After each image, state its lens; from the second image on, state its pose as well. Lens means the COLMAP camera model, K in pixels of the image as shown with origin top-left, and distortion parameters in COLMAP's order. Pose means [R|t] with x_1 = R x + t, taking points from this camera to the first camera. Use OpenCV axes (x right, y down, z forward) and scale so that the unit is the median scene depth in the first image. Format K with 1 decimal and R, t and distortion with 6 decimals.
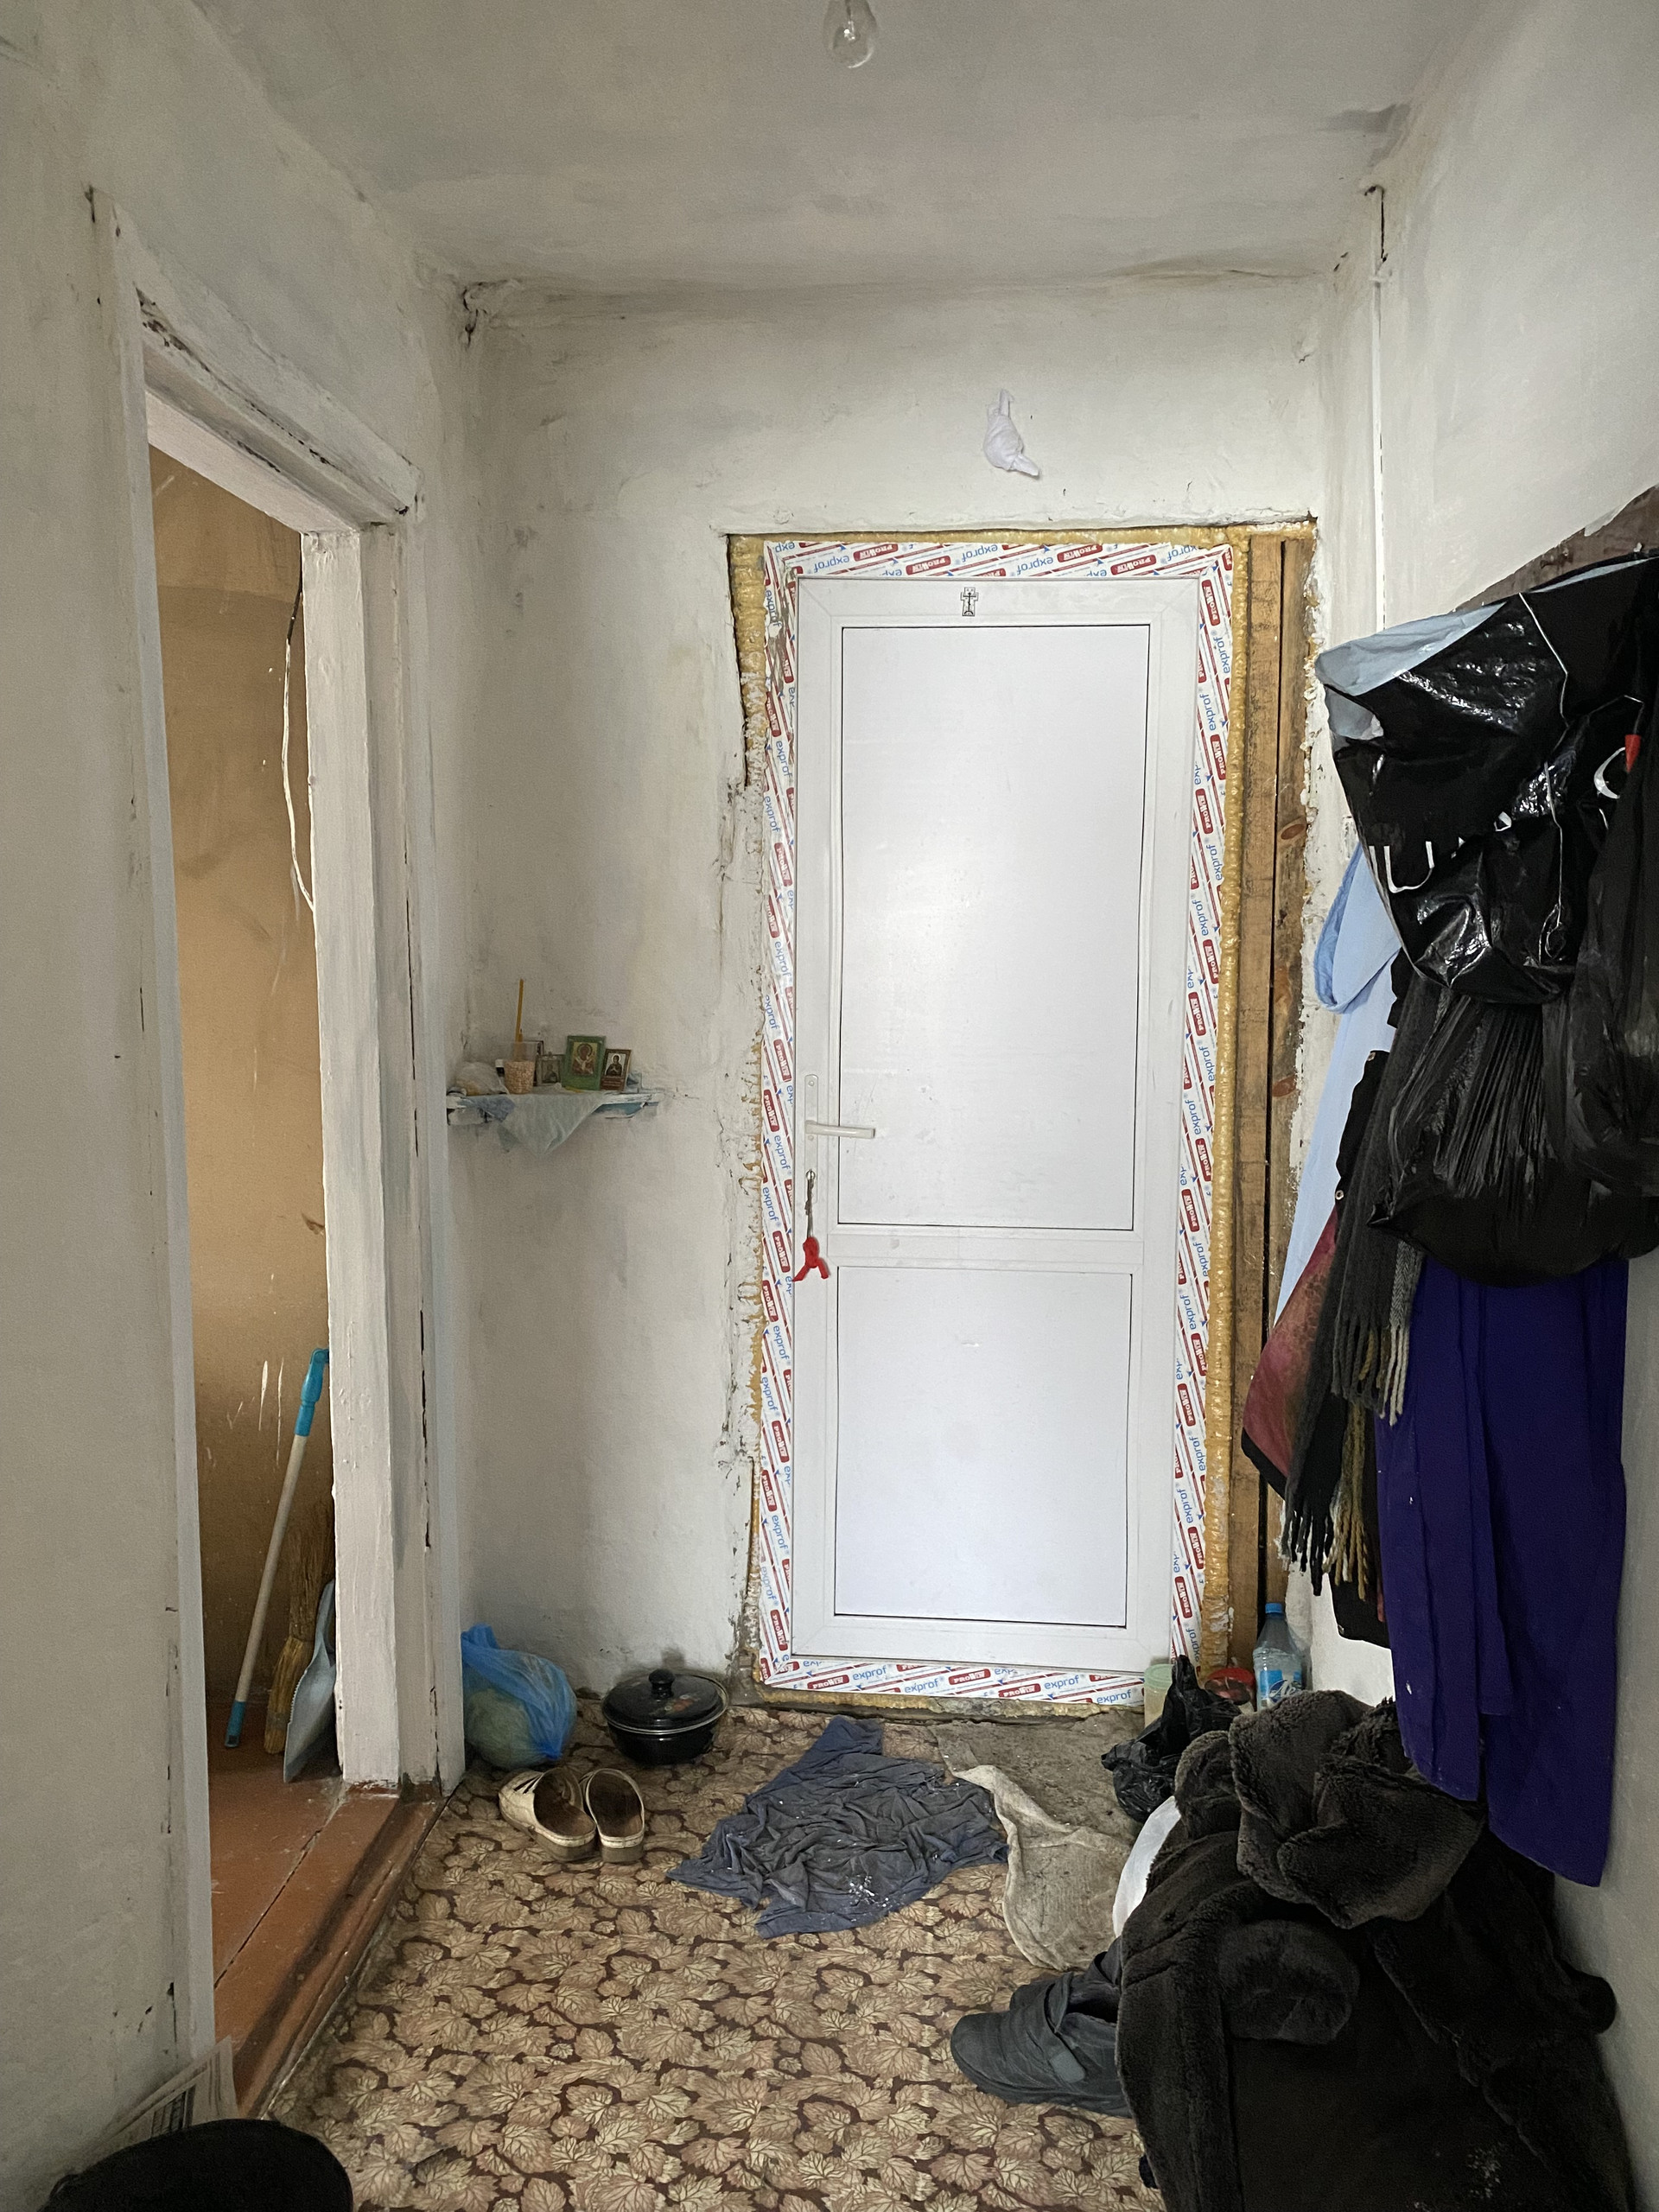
lens RADIAL K [[1682.7, 0, 825.0], [0, 1682.7, 1072.8], [0, 0, 1]] dist [-0.007134, -0.015753]
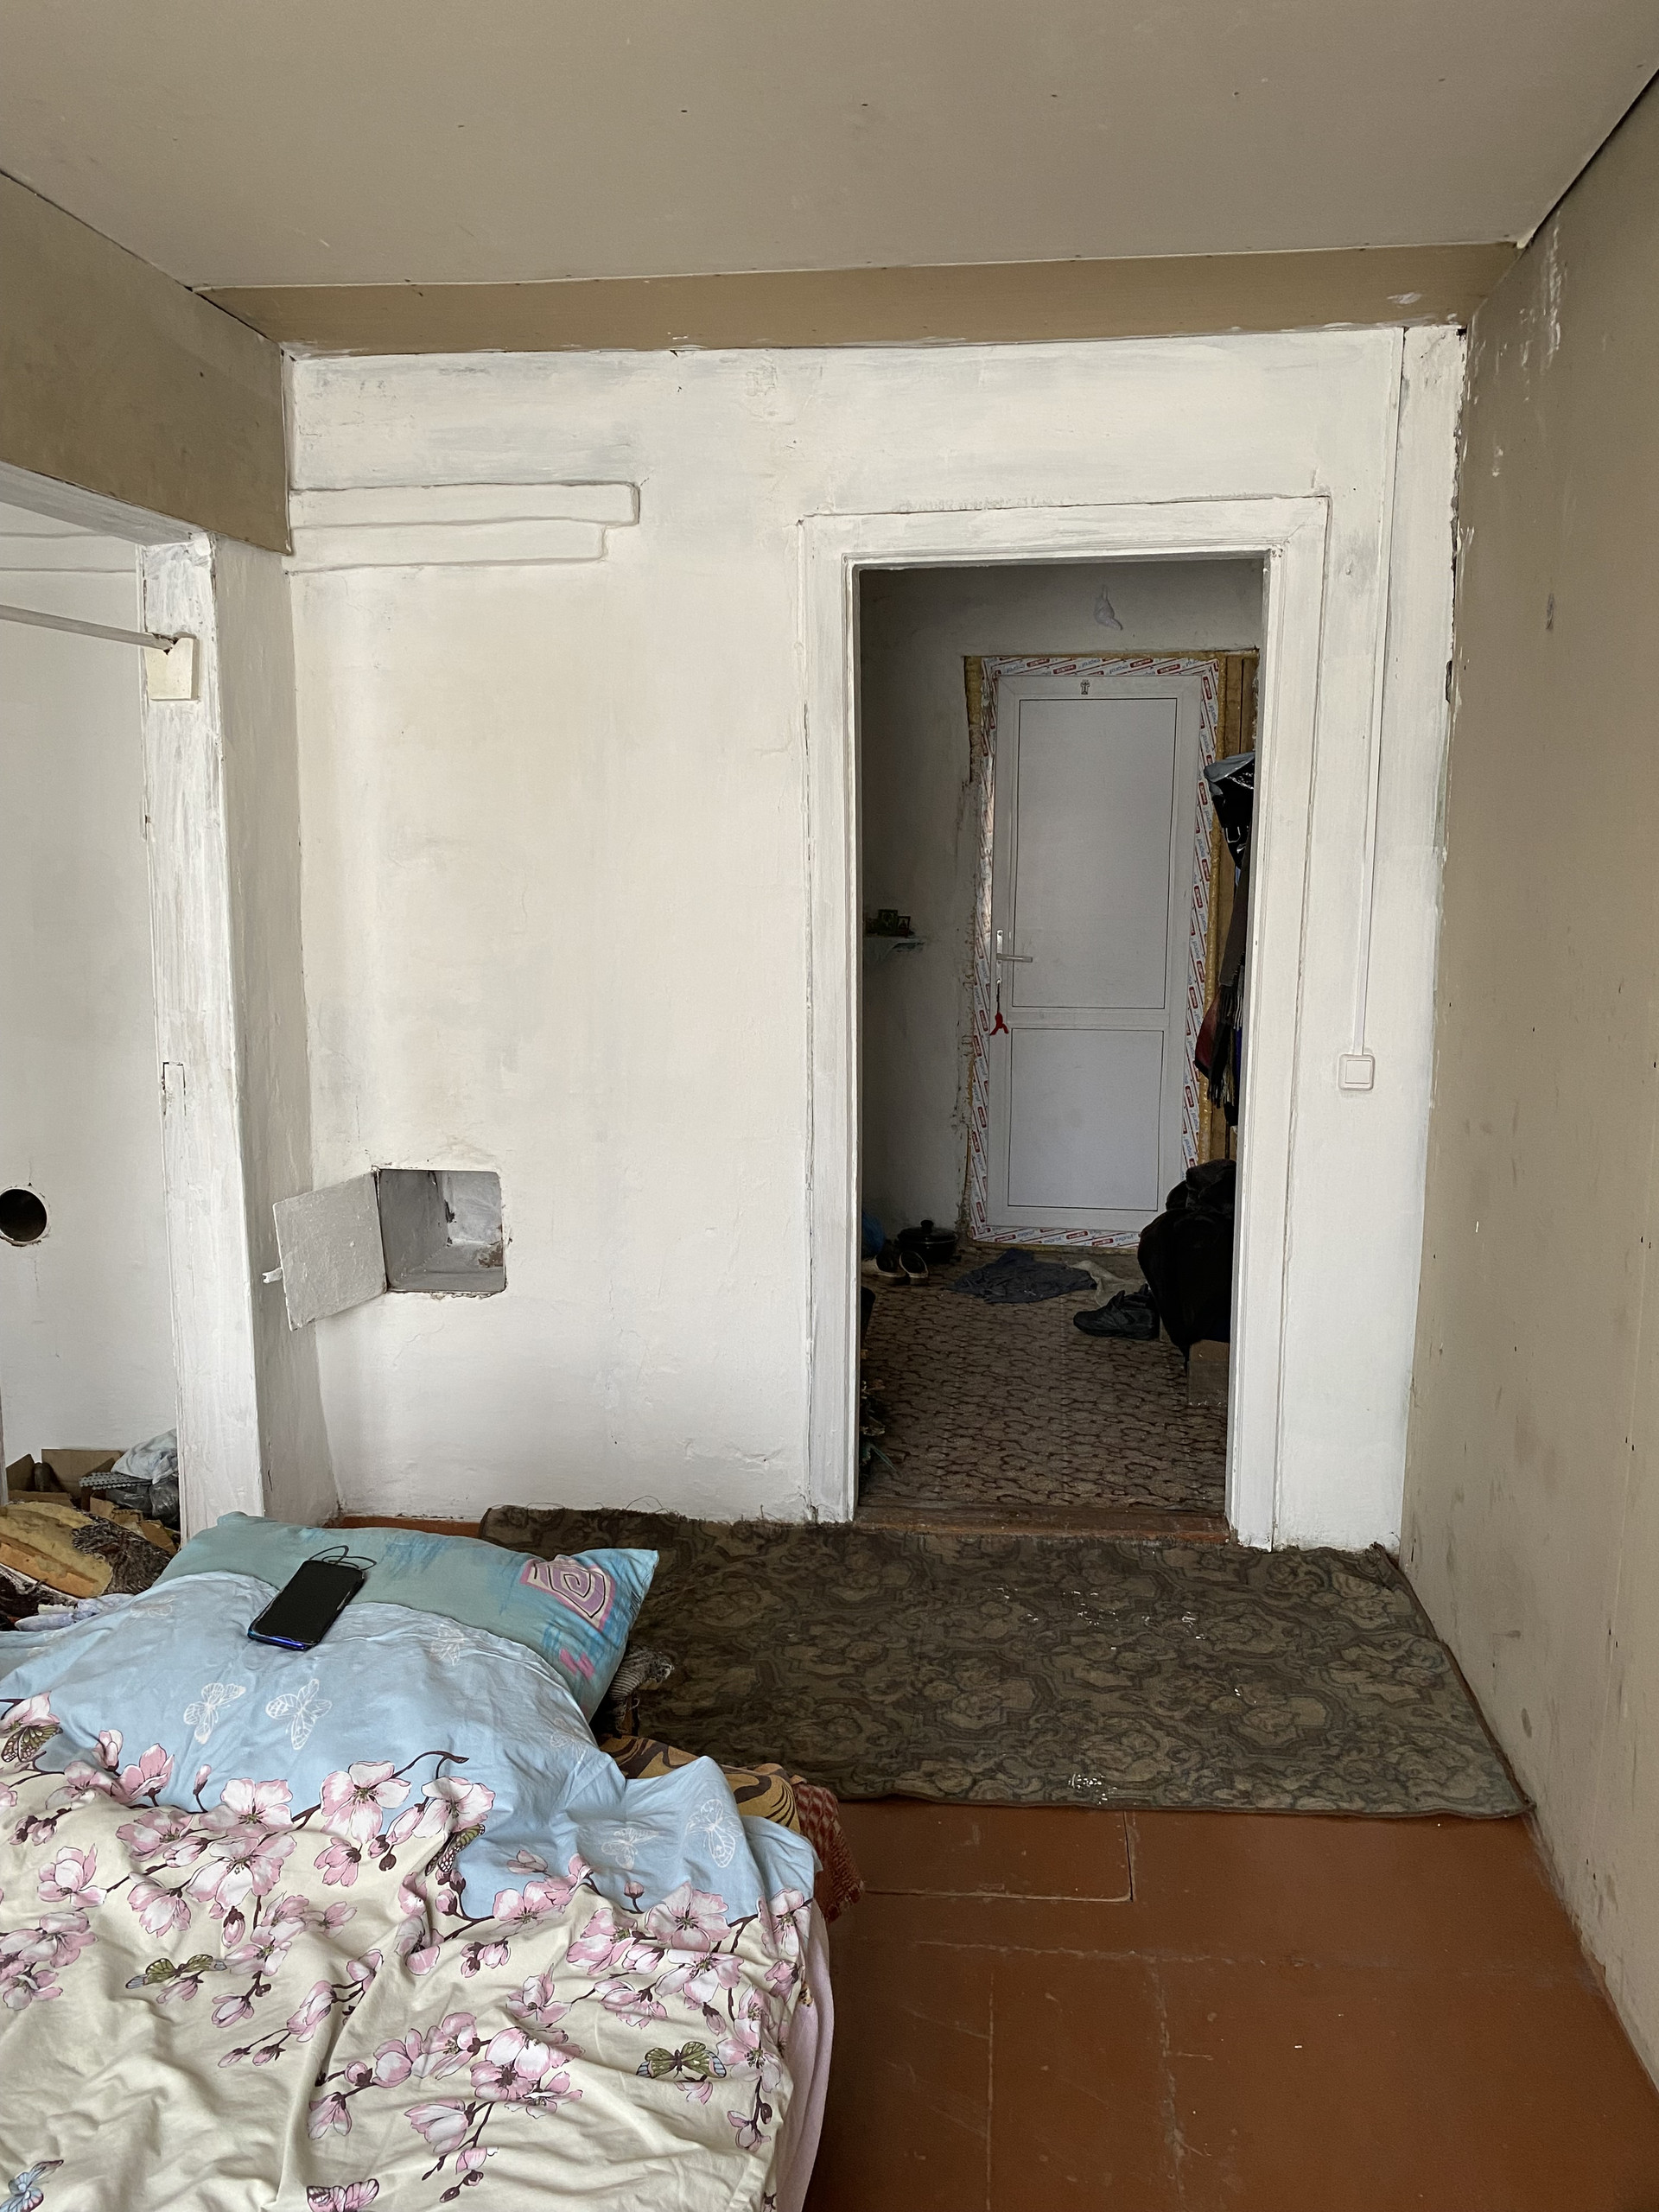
lens RADIAL K [[1717.7, 0, 829.5], [0, 1717.7, 1098.1], [0, 0, 1]] dist [0.039360, -0.014702]
pose [[0.998986, 0.005859, -0.044636, -0.120953], [-0.003236, 0.998275, 0.058616, 0.084519], [0.044902, -0.058413, 0.997282, -1.062031]]
